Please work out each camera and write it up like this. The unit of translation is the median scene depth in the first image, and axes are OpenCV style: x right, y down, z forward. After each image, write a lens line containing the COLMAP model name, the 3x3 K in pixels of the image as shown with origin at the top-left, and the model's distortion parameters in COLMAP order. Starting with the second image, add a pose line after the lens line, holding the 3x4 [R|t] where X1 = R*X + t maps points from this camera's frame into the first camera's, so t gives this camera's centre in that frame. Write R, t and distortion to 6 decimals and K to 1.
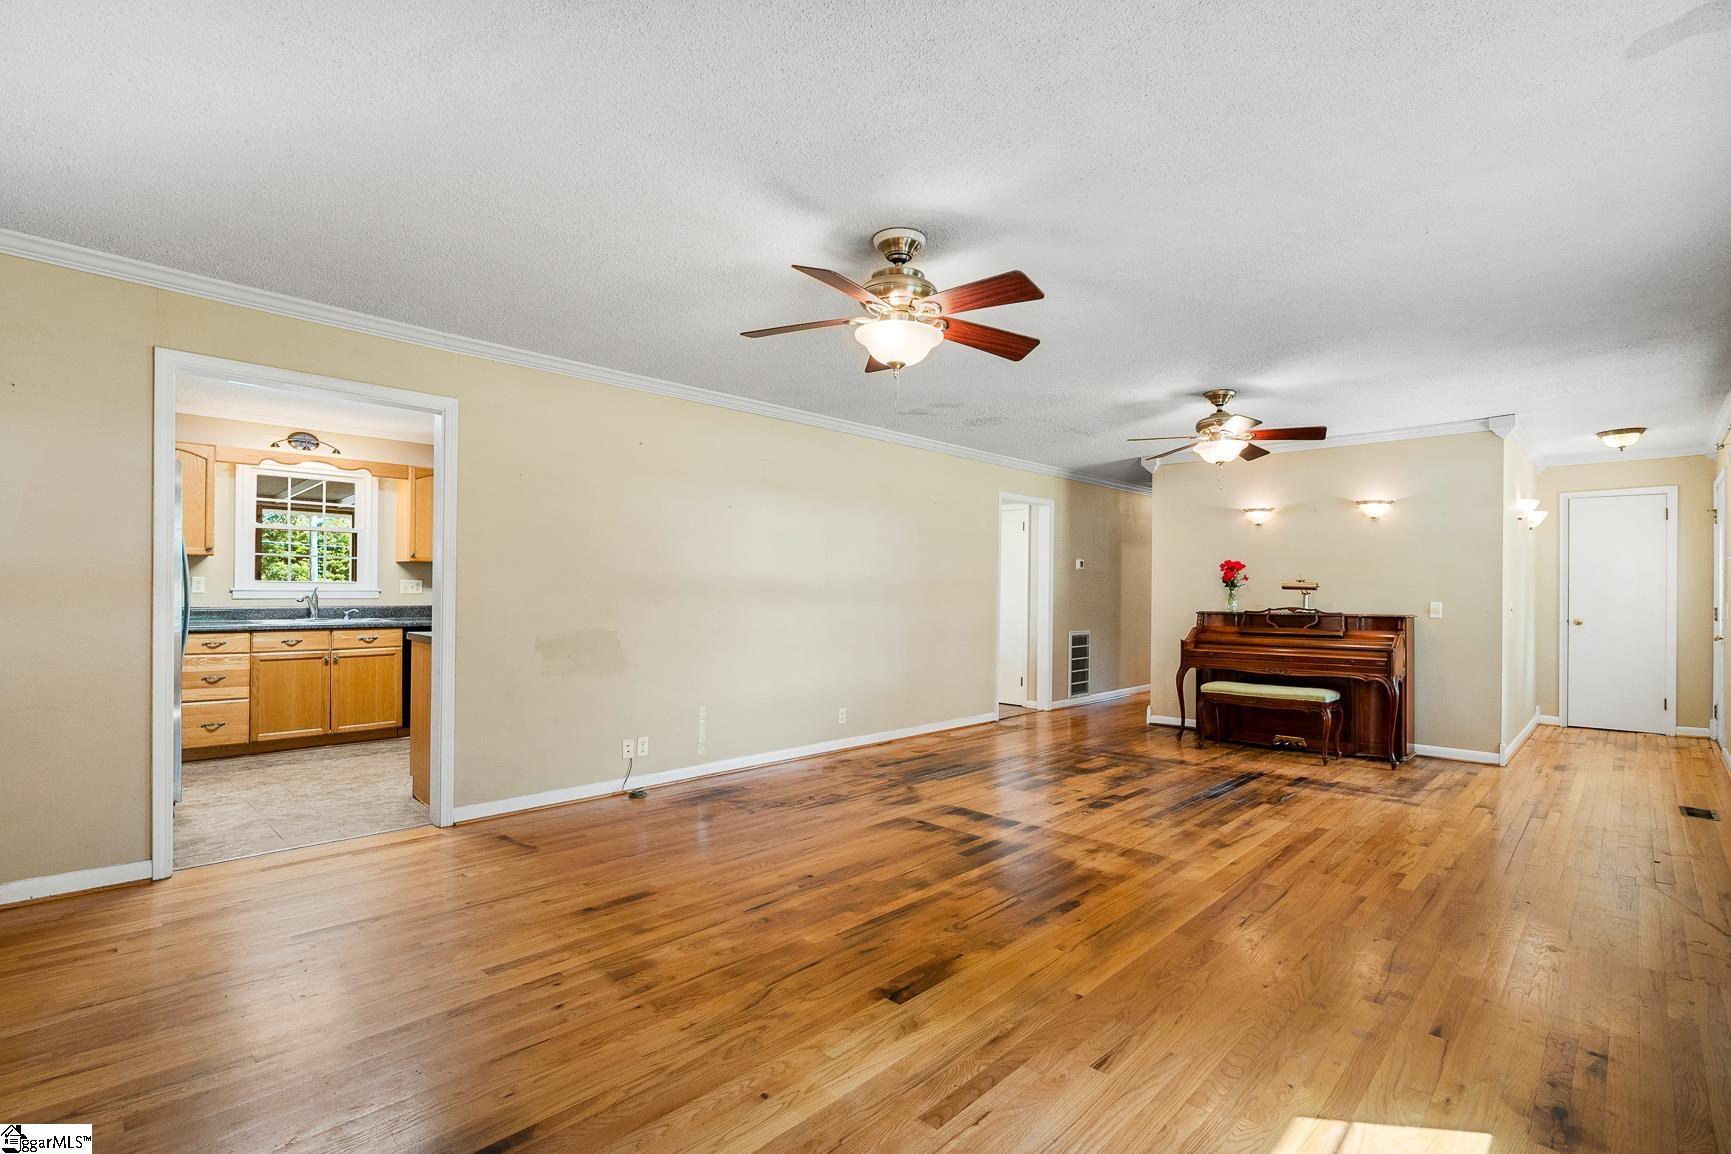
lens RADIAL K [[784.5, 0, 857.7], [0, 784.5, 592.7], [0, 0, 1]] dist [-0.012177, 0.004480]
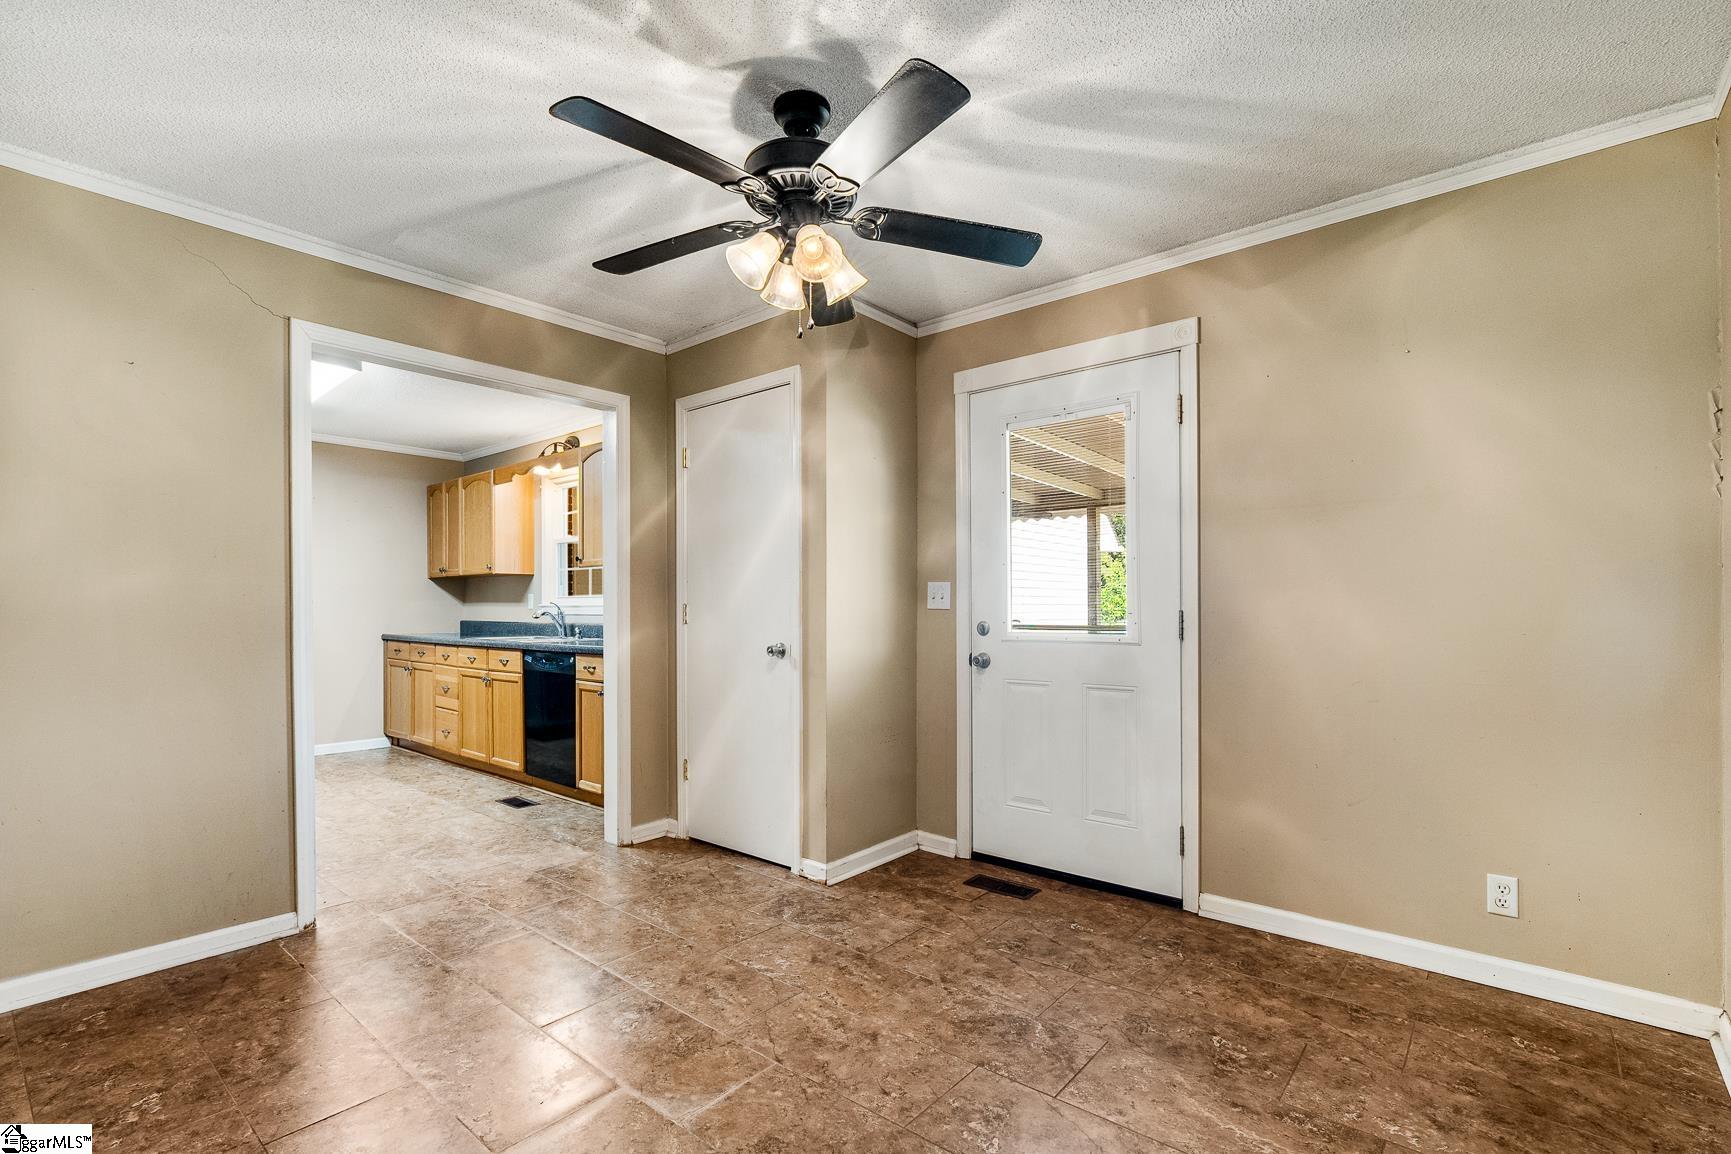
lens RADIAL K [[784.5, 0, 870.6], [0, 784.5, 612.4], [0, 0, 1]] dist [-0.012177, 0.004480]
pose [[0.077018, -0.004583, -0.997019, 0.256194], [0.001987, 0.999988, -0.004443, 0.010227], [0.997028, -0.001639, 0.077026, 1.322821]]
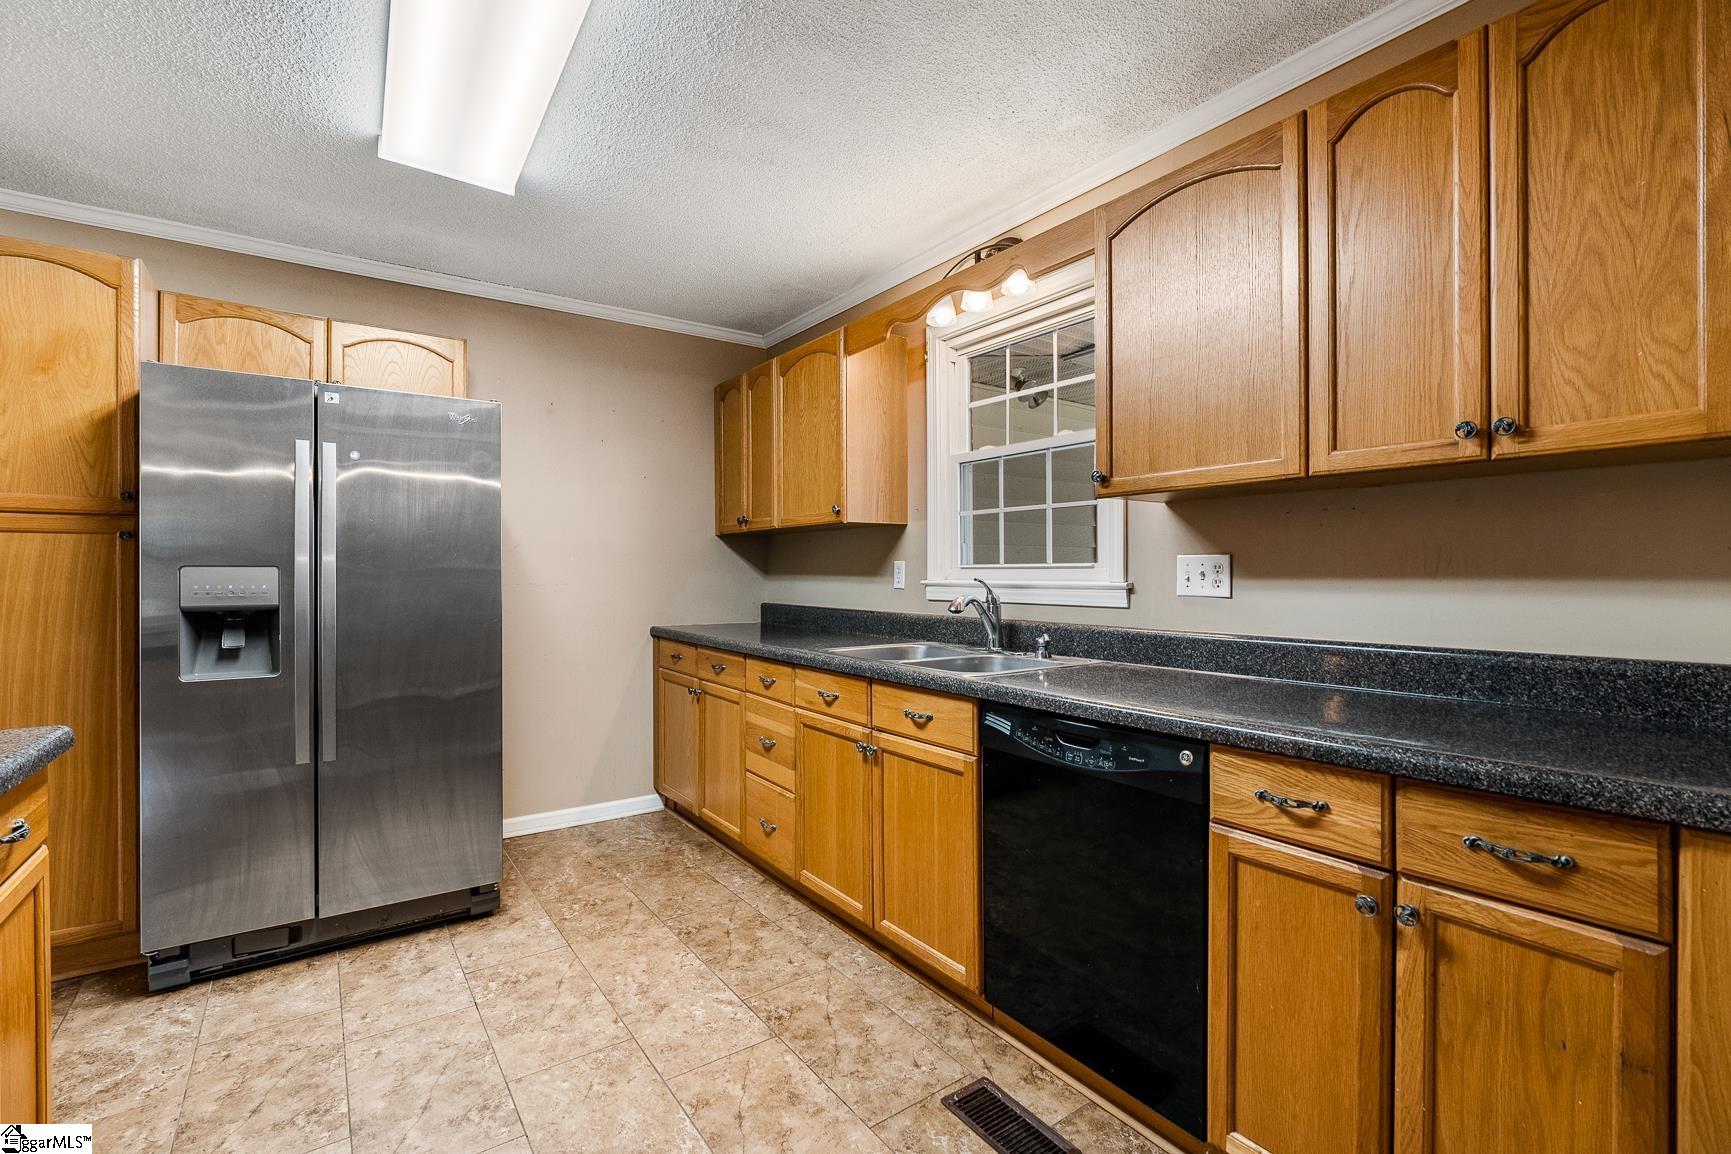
lens RADIAL K [[784.5, 0, 878.1], [0, 784.5, 576.3], [0, 0, 1]] dist [-0.012177, 0.004480]
pose [[-0.174526, -0.002304, -0.984650, -0.251850], [0.001382, 0.999996, -0.002585, -0.006806], [0.984652, -0.001812, -0.174522, 1.038092]]
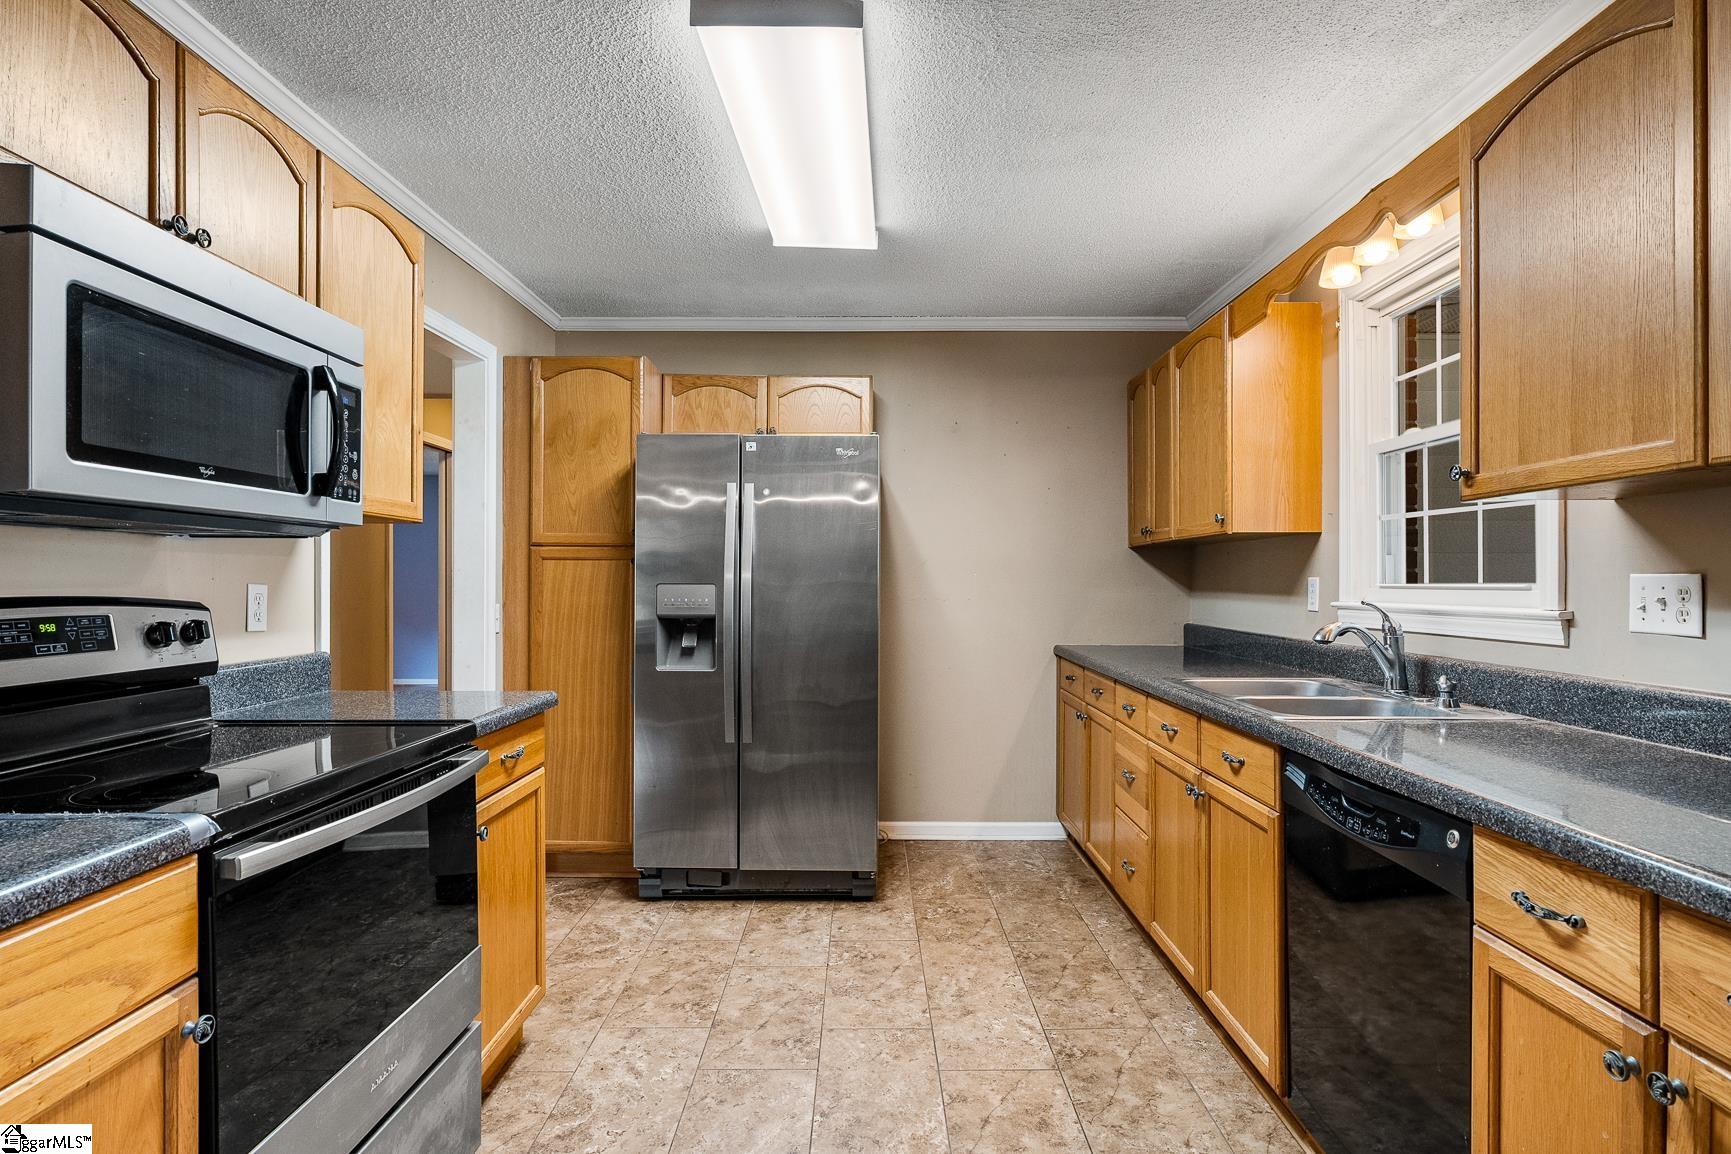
lens RADIAL K [[912.4, 0, 862.1], [0, 912.4, 582.1], [0, 0, 1]] dist [-0.013475, 0.005657]
pose [[-0.720356, -0.009278, -0.693543, -0.250418], [-0.006968, 0.999957, -0.006139, -0.011357], [0.693570, 0.000410, -0.720389, 1.155250]]
